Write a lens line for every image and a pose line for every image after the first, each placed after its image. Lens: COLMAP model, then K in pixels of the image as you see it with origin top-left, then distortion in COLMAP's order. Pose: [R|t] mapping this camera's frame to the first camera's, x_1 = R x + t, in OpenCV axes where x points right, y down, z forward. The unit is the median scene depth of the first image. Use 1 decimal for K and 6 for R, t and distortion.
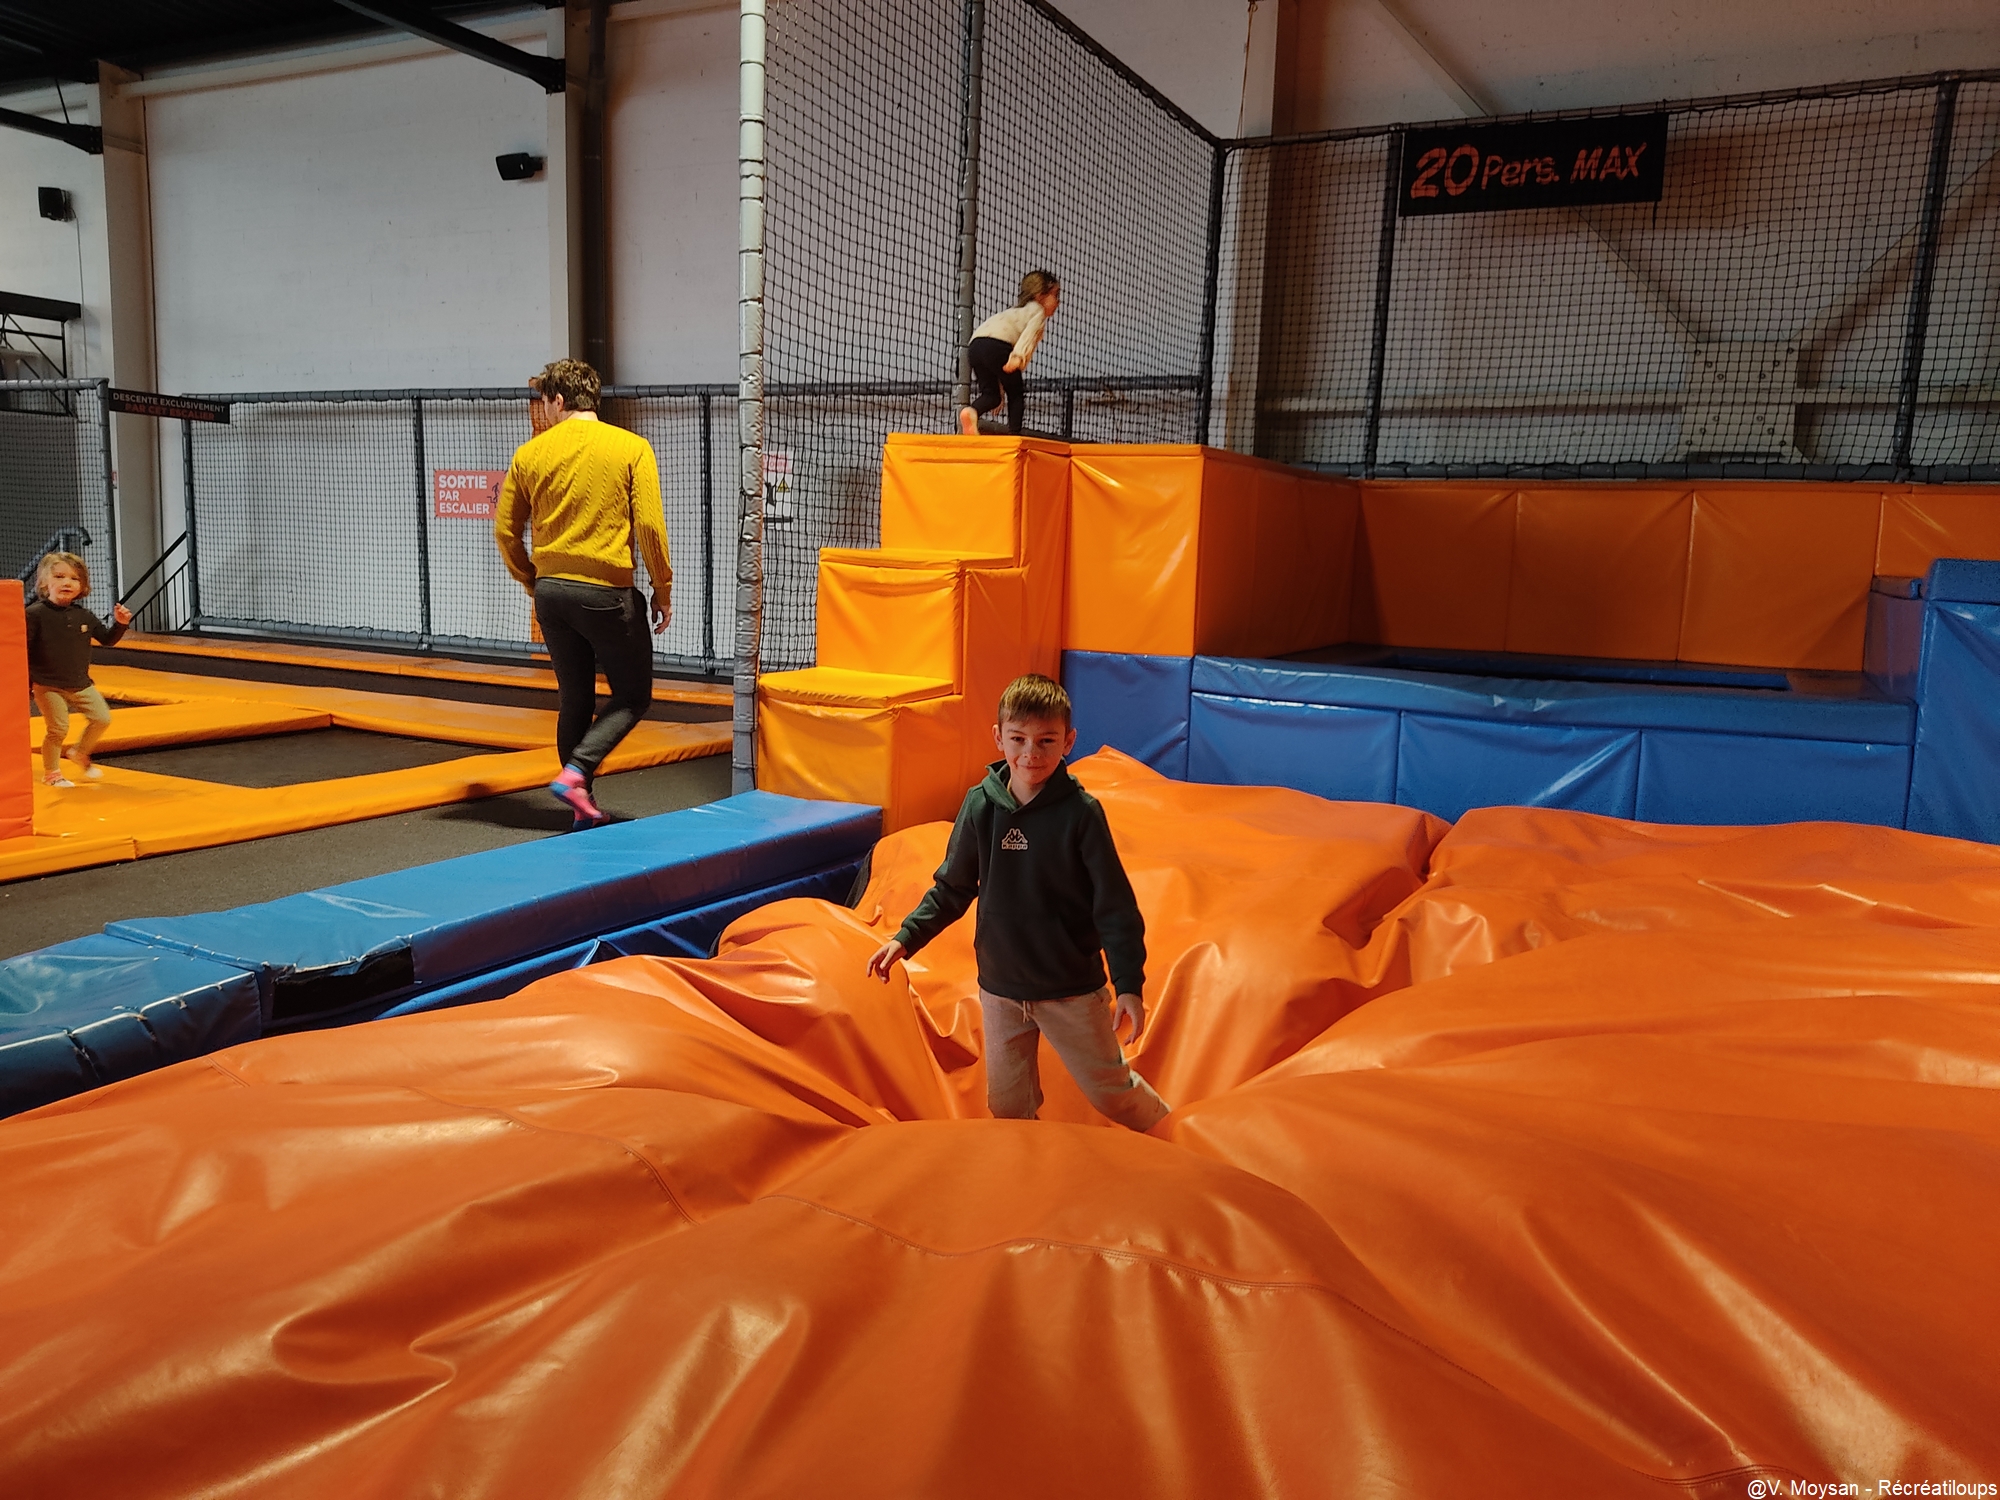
lens RADIAL K [[1482.5, 0, 1000.0], [0, 1482.5, 750.0], [0, 0, 1]] dist [0.057343, -0.077485]
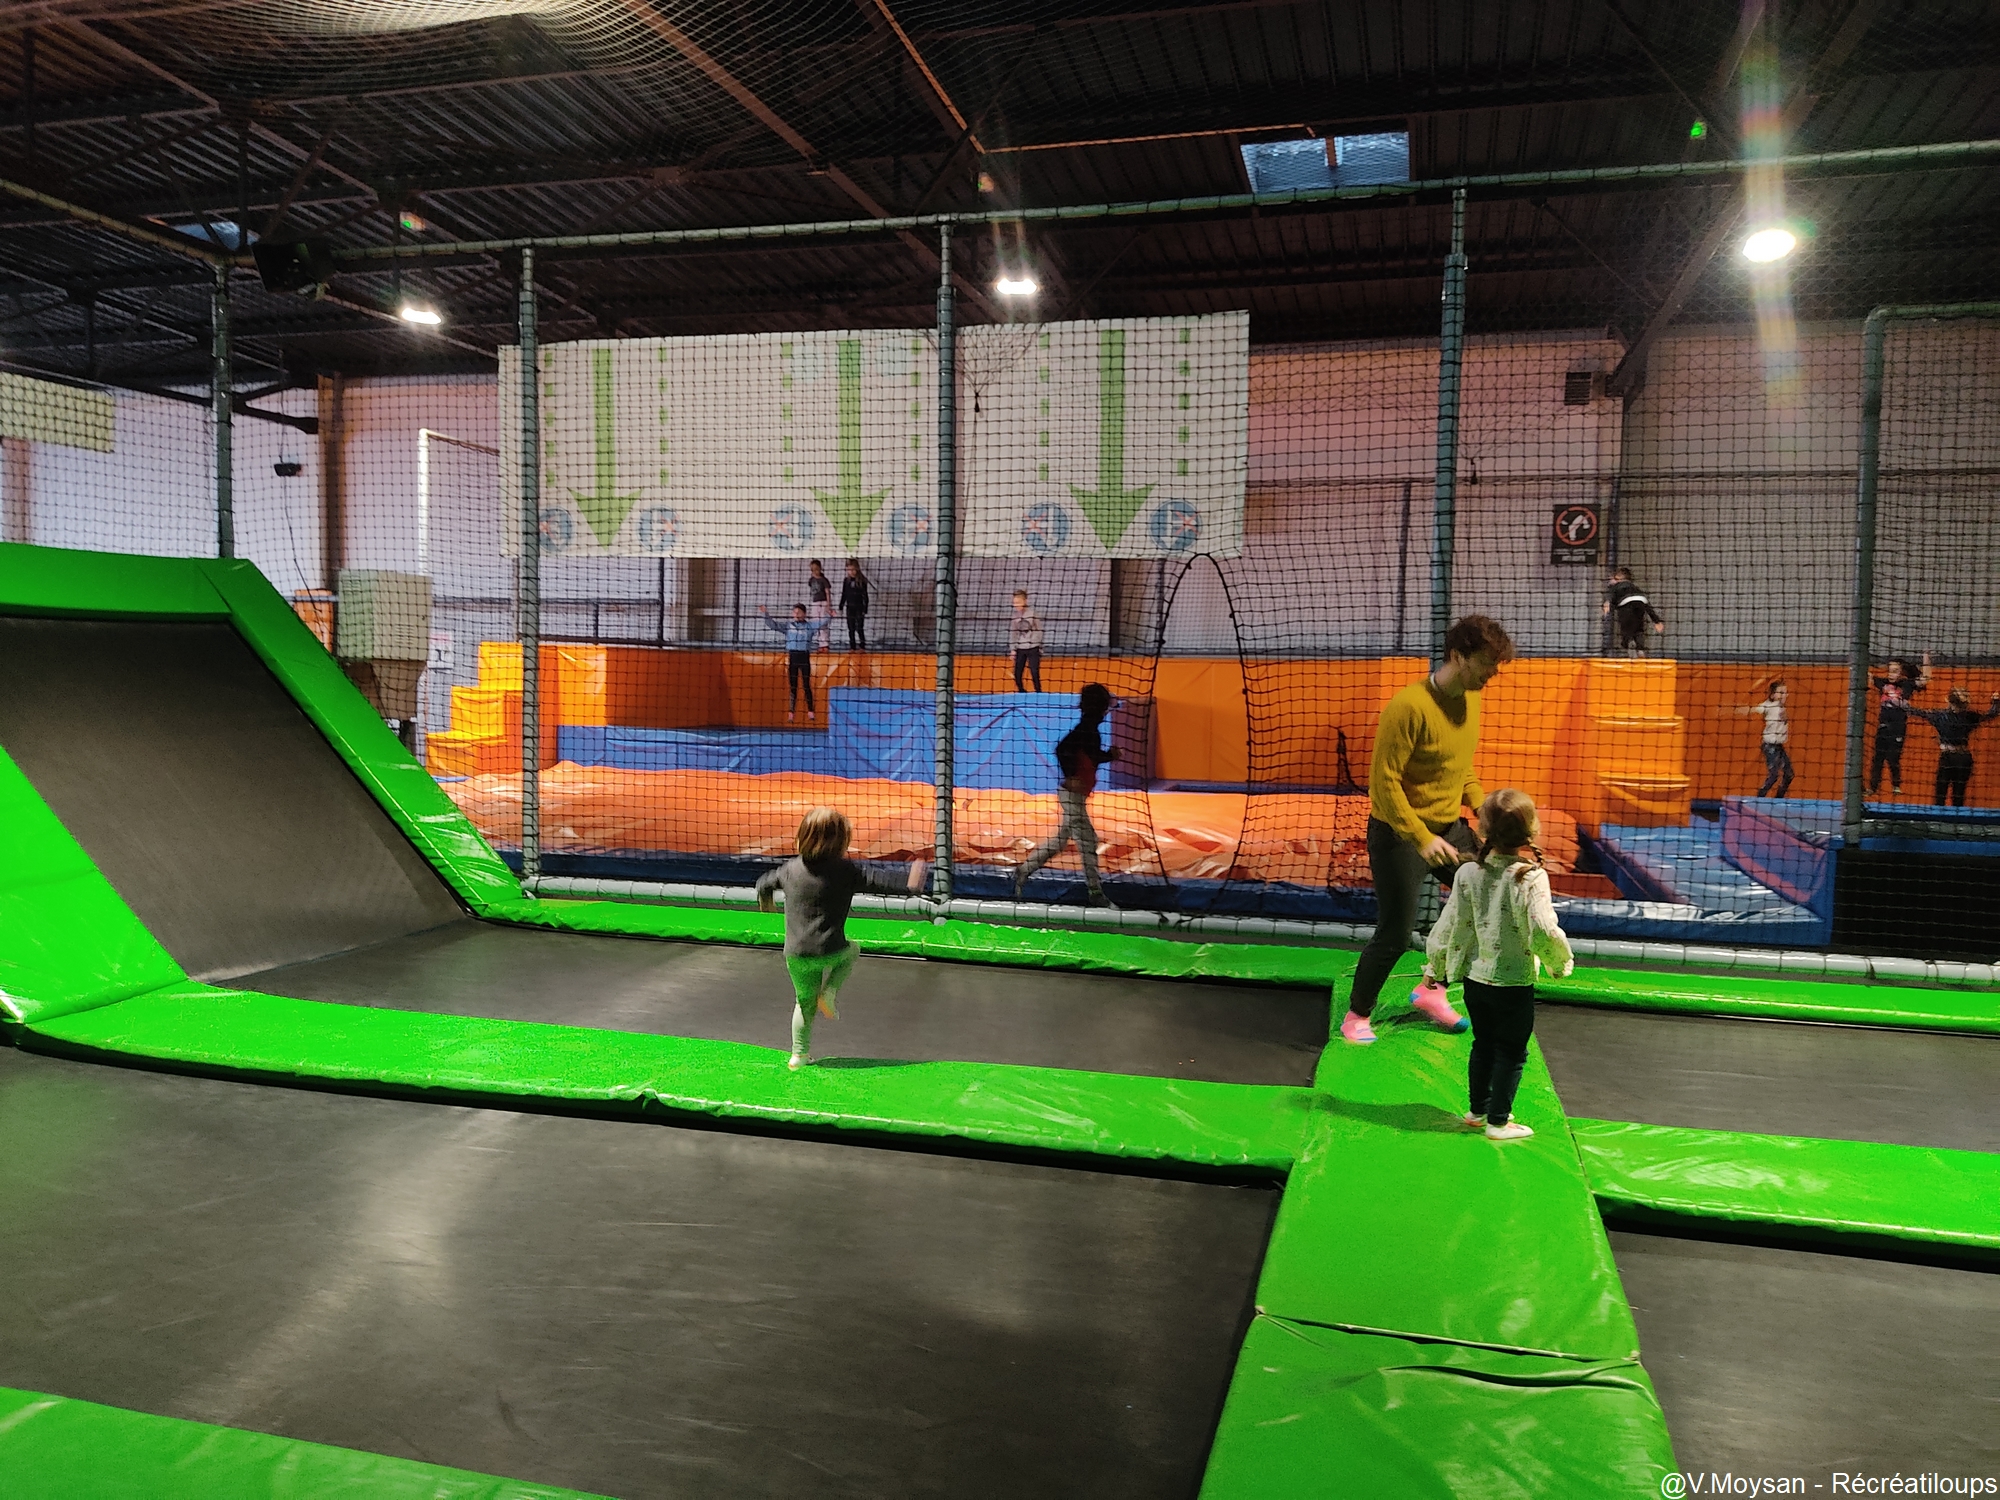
lens RADIAL K [[1482.5, 0, 1000.0], [0, 1482.5, 750.0], [0, 0, 1]] dist [0.057343, -0.077485]
pose [[0.982081, -0.024478, 0.186862, 0.162331], [0.039702, 0.996149, -0.078173, 0.106564], [-0.184229, 0.084191, 0.979271, -0.847244]]
